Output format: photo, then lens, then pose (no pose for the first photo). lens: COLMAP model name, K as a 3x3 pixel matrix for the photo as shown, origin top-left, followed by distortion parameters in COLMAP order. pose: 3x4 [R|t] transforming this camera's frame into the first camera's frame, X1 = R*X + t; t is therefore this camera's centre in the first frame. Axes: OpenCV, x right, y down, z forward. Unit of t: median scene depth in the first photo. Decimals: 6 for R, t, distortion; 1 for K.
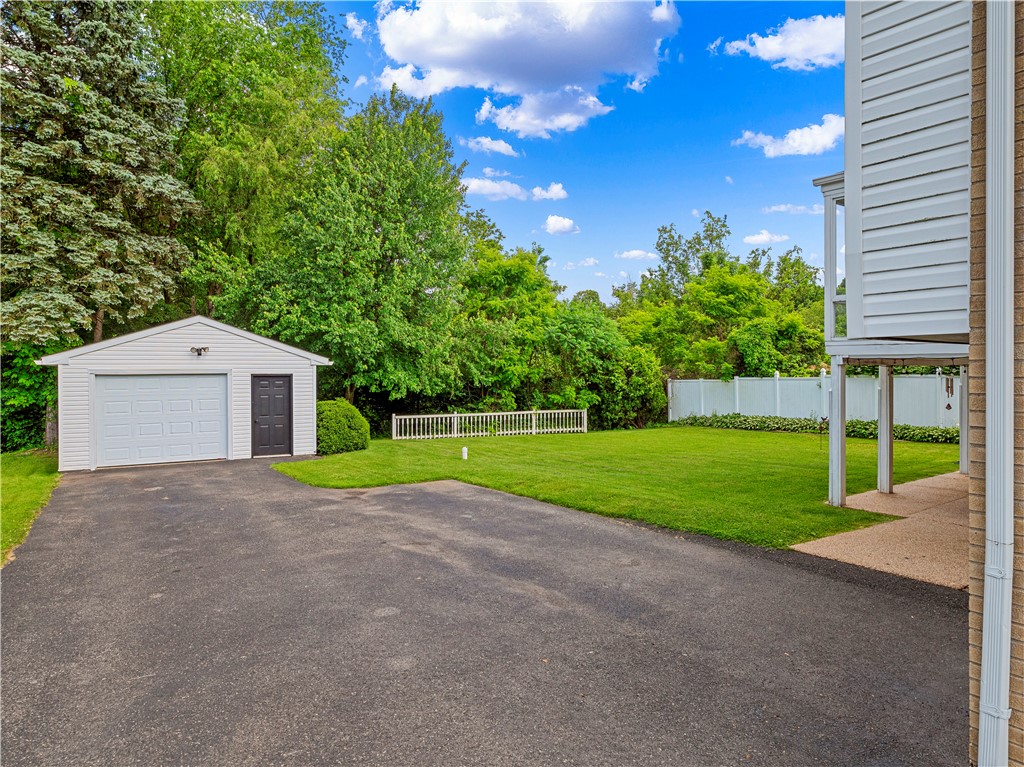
lens RADIAL K [[653.5, 0, 512.0], [0, 653.5, 383.5], [0, 0, 1]] dist [-0.001646, 0.001369]
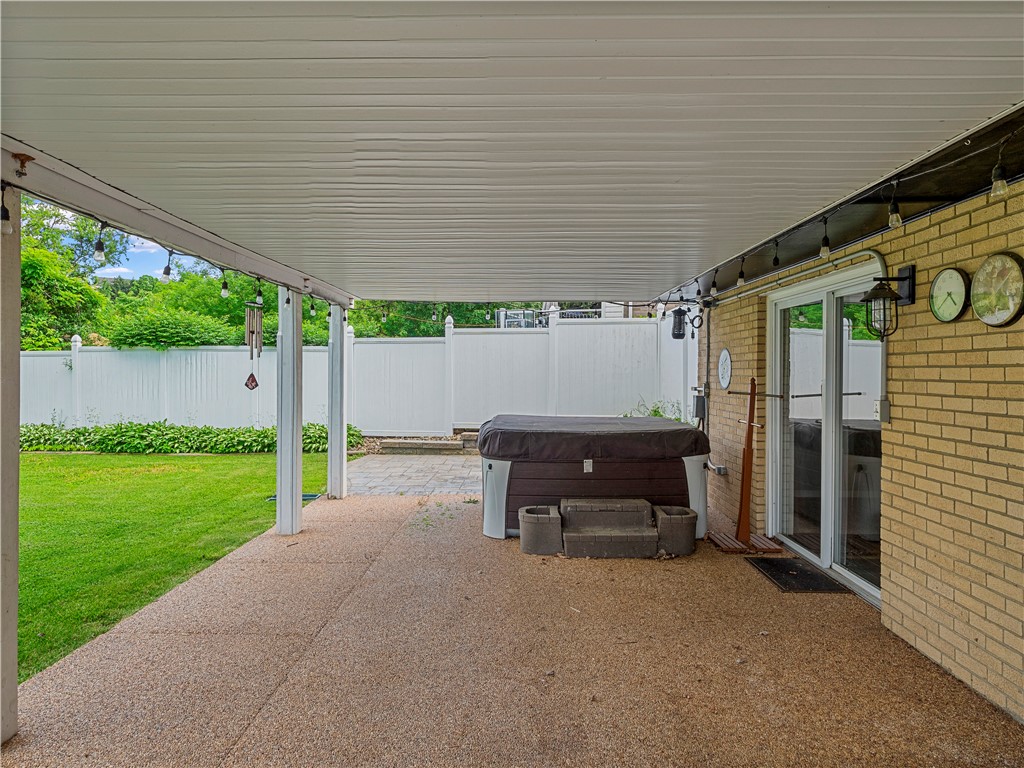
lens RADIAL K [[653.5, 0, 512.0], [0, 653.5, 384.0], [0, 0, 1]] dist [-0.001646, 0.001369]
pose [[0.604530, 0.001620, 0.796581, 0.280258], [0.005512, 0.999965, -0.006217, 0.027802], [-0.796563, 0.008149, 0.604500, 0.390966]]
